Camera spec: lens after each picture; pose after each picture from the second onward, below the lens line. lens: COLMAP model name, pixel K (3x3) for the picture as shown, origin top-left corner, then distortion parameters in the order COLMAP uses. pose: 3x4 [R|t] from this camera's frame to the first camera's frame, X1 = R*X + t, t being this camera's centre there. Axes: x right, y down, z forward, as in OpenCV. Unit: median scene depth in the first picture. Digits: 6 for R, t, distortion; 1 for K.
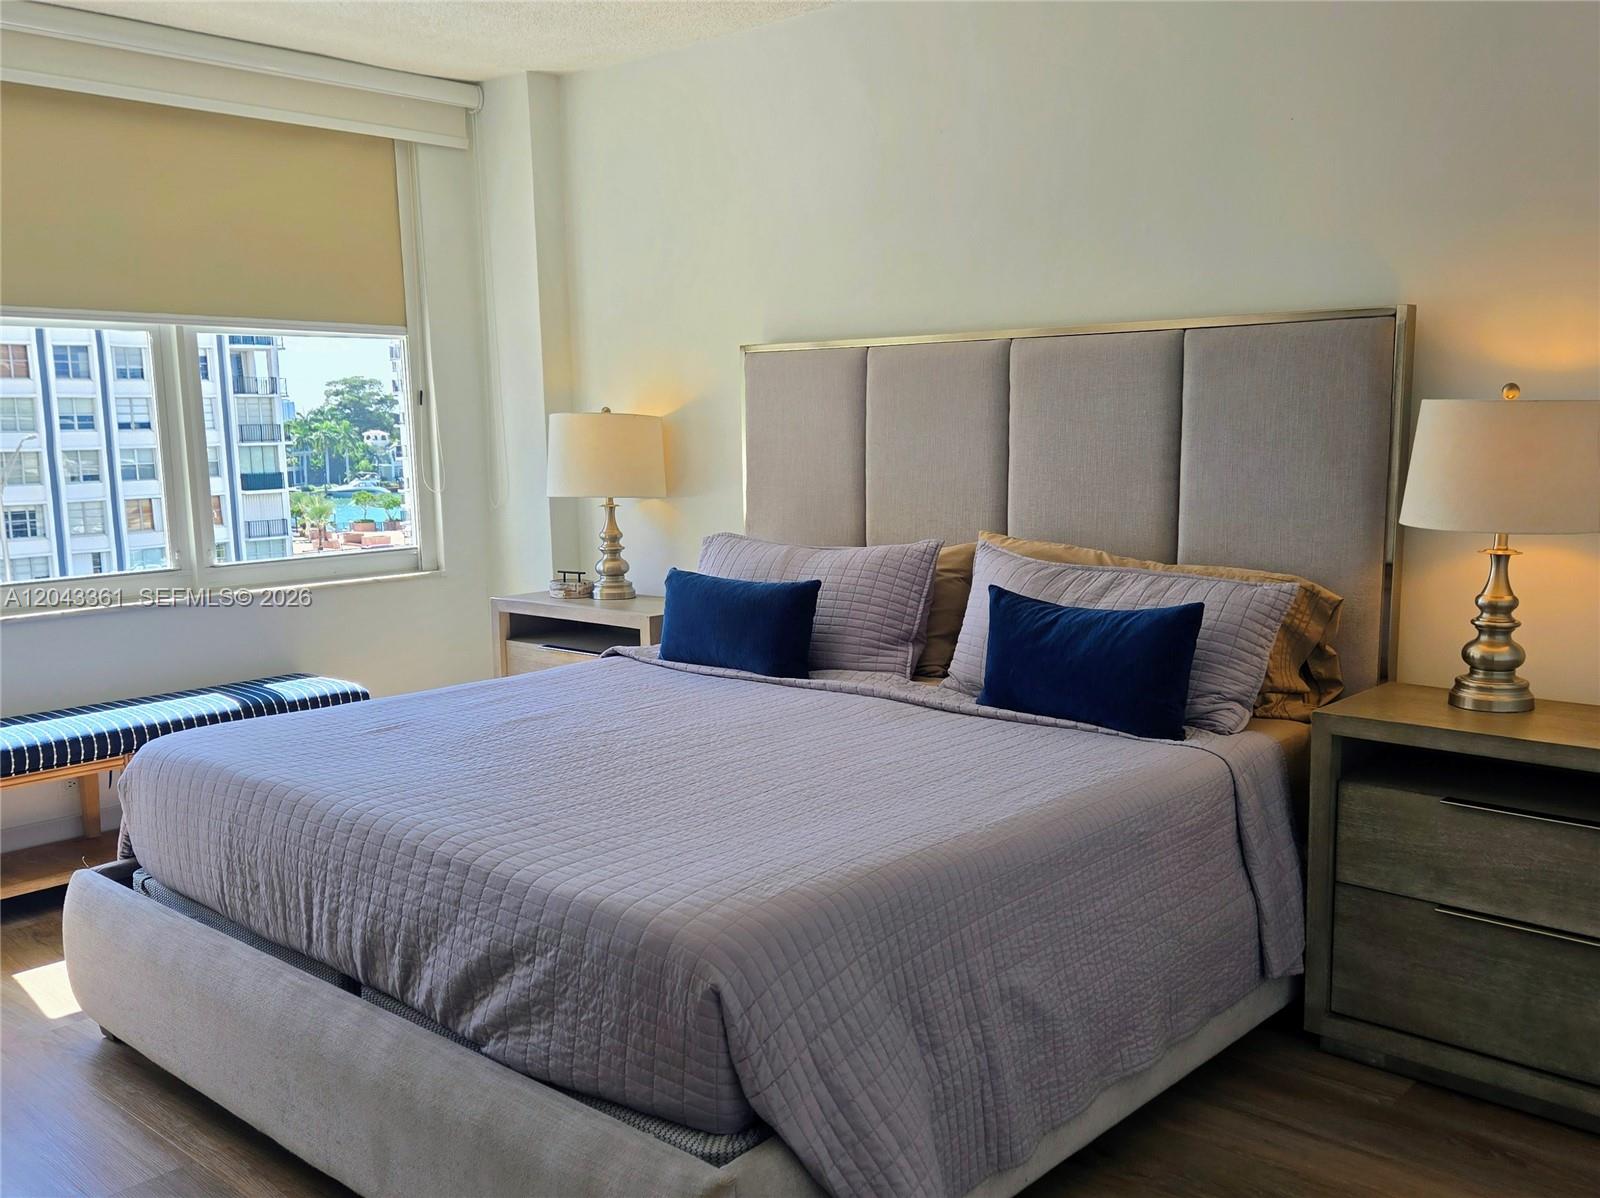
lens RADIAL K [[1407.2, 0, 798.0], [0, 1407.2, 604.6], [0, 0, 1]] dist [0.073005, -0.008465]
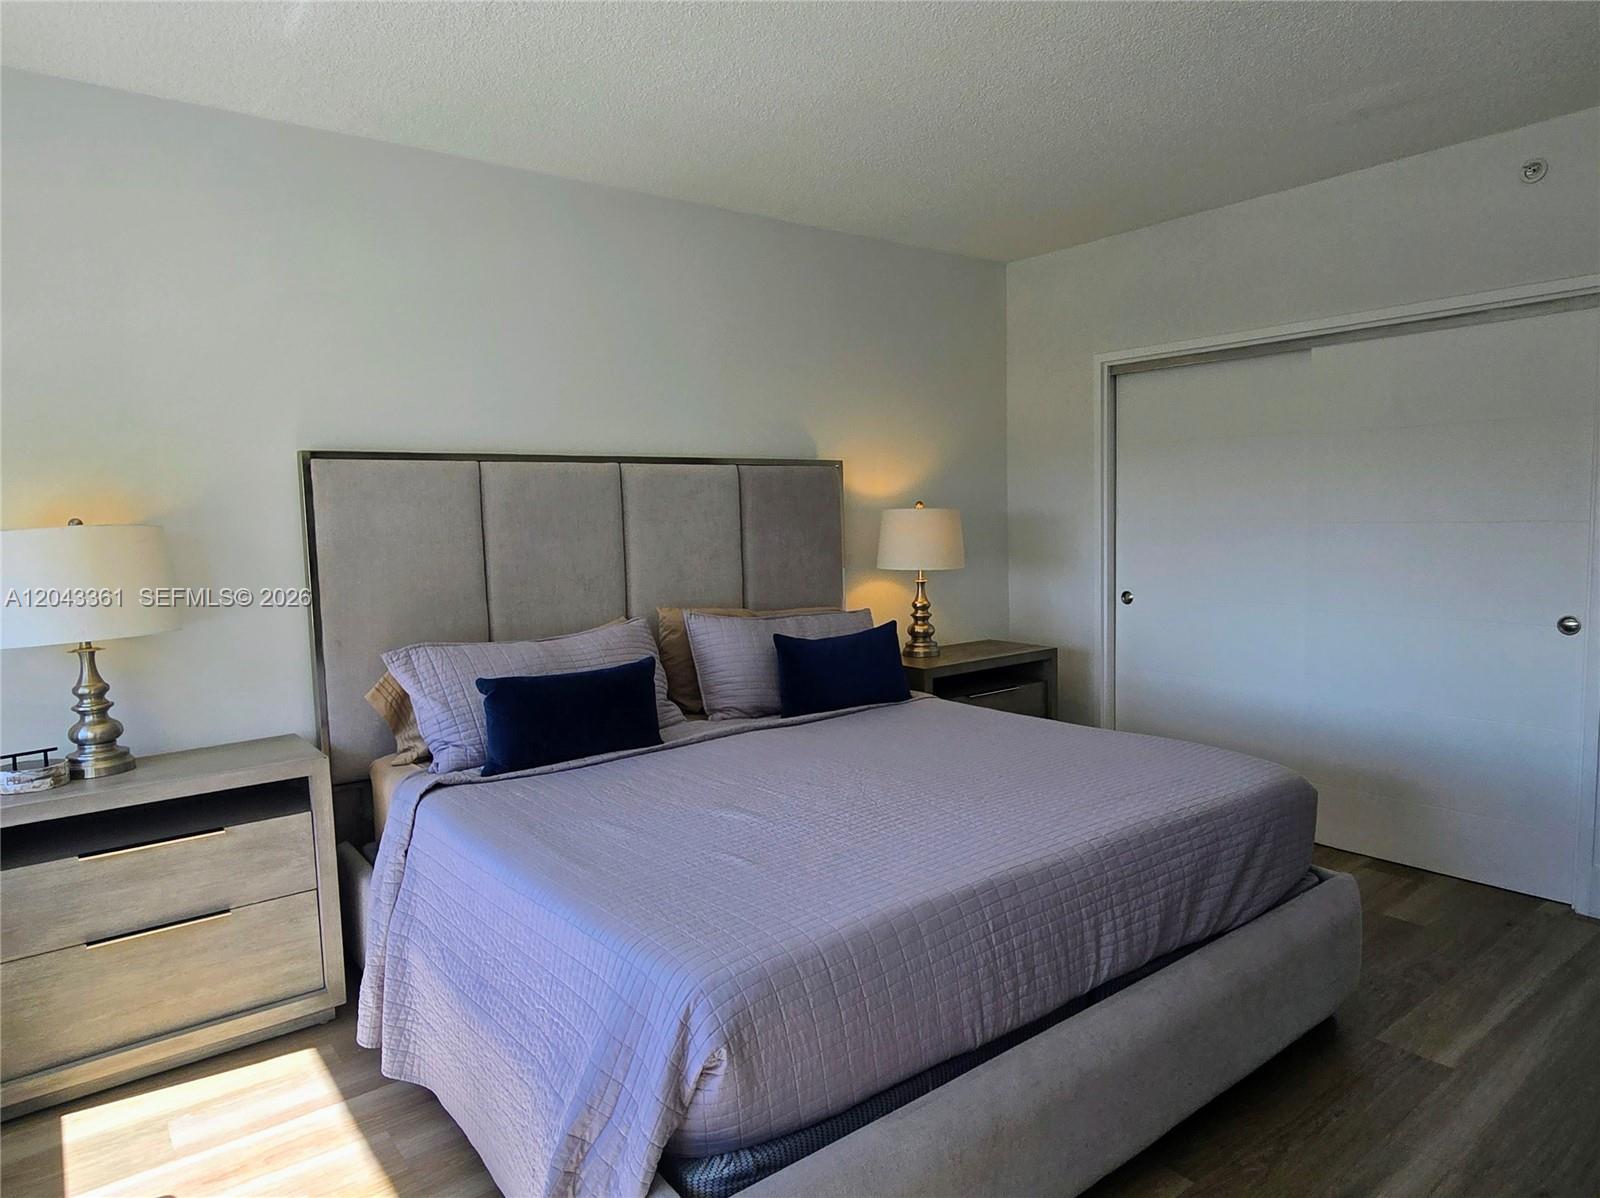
lens RADIAL K [[1001.6, 0, 795.5], [0, 1001.6, 597.5], [0, 0, 1]] dist [-0.004337, -0.001237]
pose [[0.182047, -0.075522, 0.980385, -0.579682], [0.153866, 0.986951, 0.047456, -0.065638], [-0.971177, 0.142209, 0.191292, 0.531156]]
